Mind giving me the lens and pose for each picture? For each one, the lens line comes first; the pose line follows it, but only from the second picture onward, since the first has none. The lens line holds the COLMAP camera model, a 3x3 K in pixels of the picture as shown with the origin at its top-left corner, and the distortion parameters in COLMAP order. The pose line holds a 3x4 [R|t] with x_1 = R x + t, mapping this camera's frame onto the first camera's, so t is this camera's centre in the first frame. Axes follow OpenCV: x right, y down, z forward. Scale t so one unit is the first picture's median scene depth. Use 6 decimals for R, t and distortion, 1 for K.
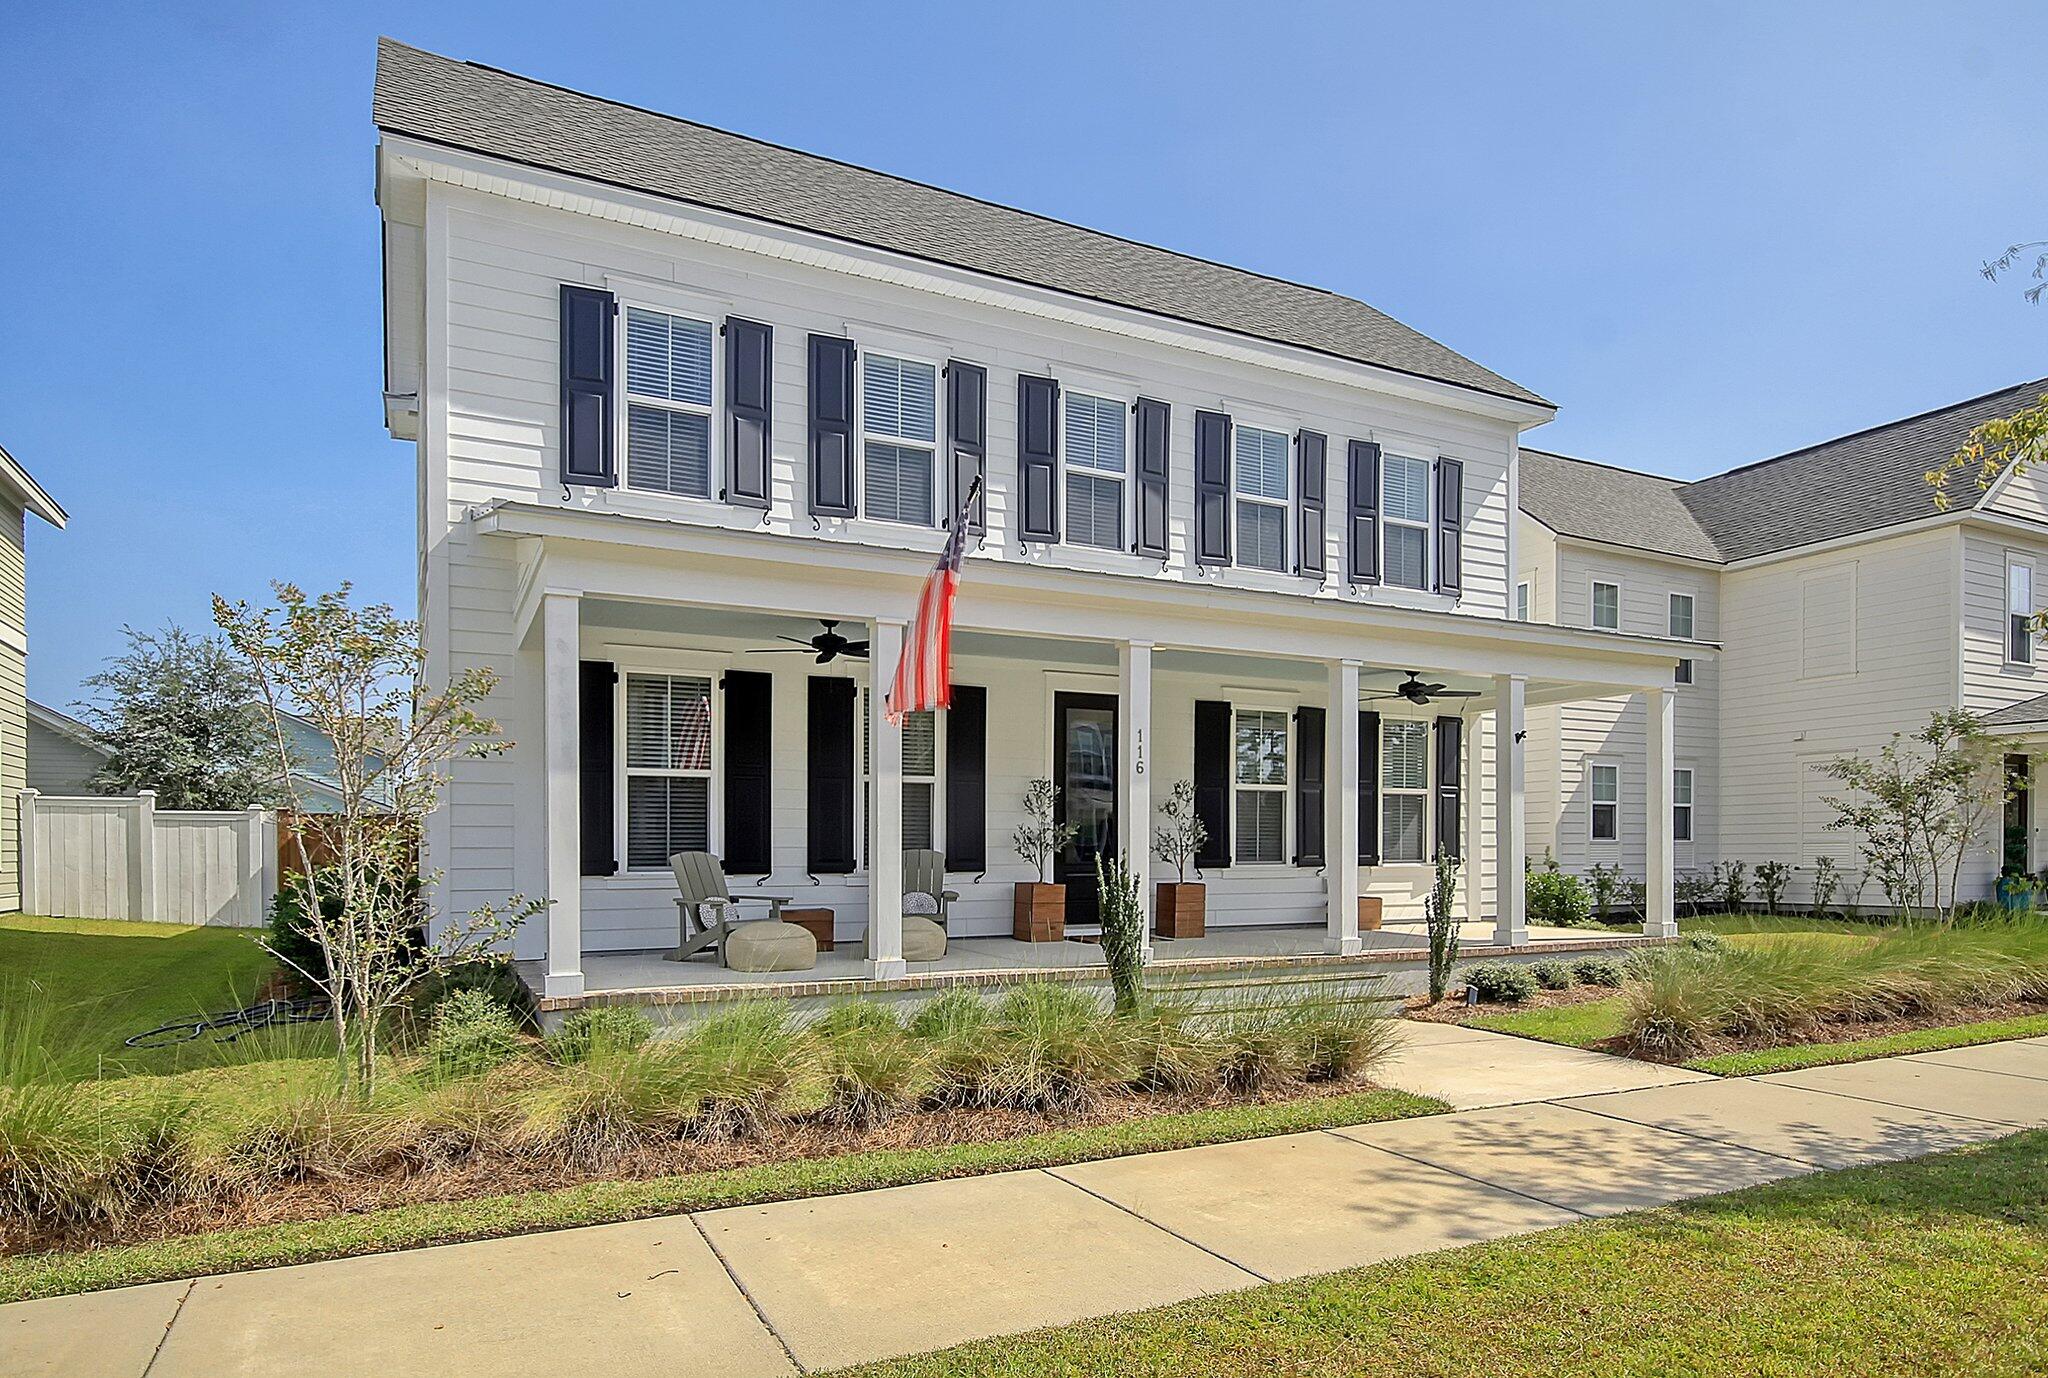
lens RADIAL K [[1170.7, 0, 1017.3], [0, 1170.7, 836.8], [0, 0, 1]] dist [-0.002902, -0.000645]
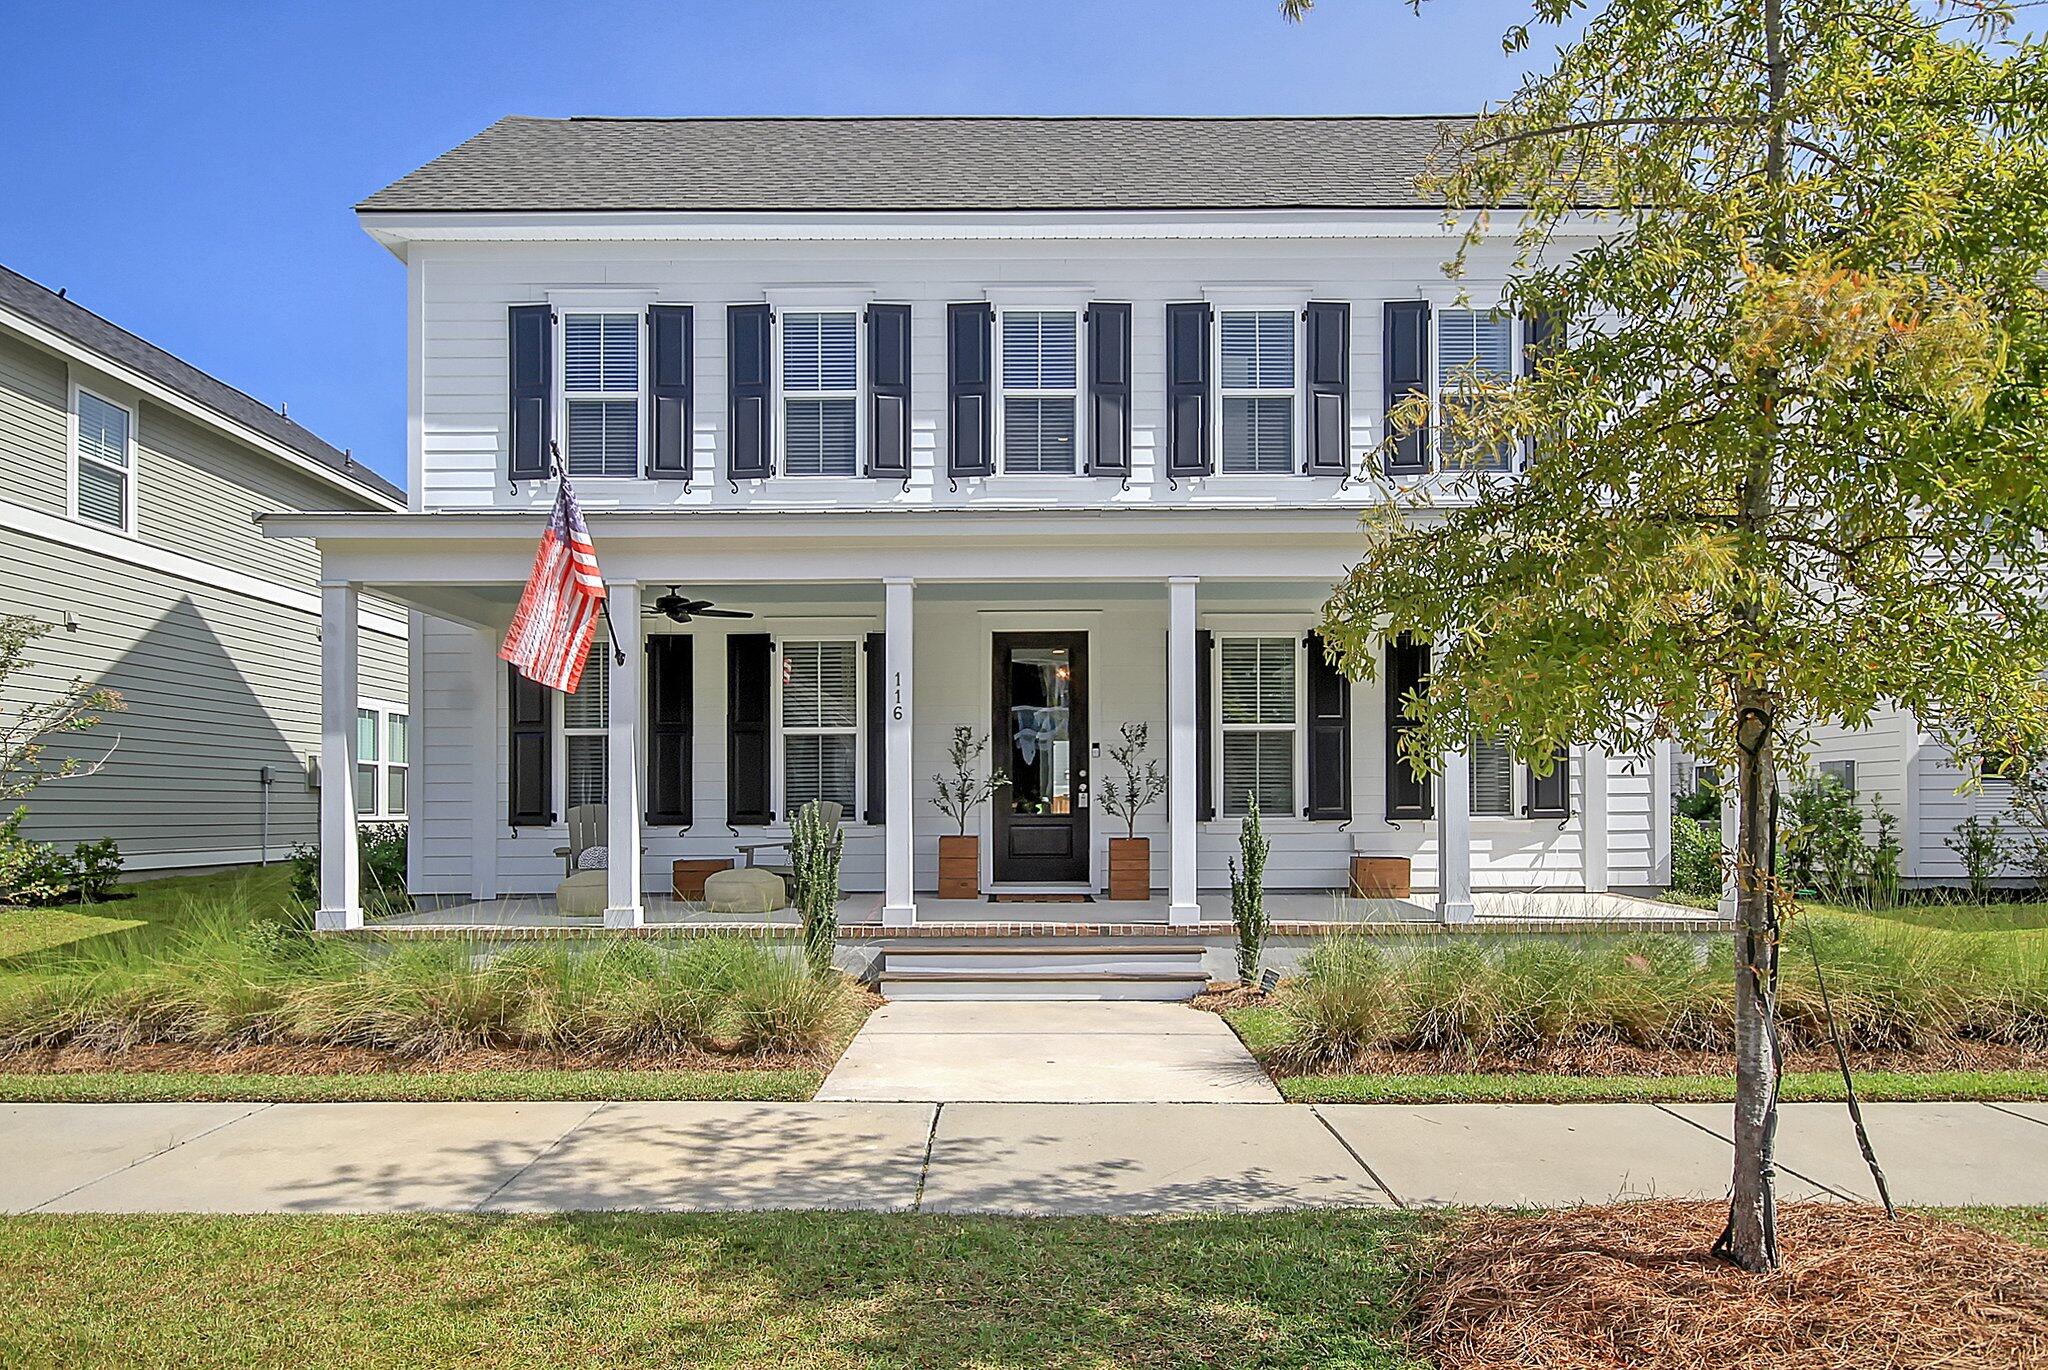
lens RADIAL K [[1145.7, 0, 1019.9], [0, 1145.7, 800.7], [0, 0, 1]] dist [-0.001398, -0.000509]
pose [[0.895705, -0.005436, -0.444615, 0.469940], [0.004918, 0.999985, -0.002318, 0.014392], [0.444622, -0.000110, 0.895719, 0.184425]]
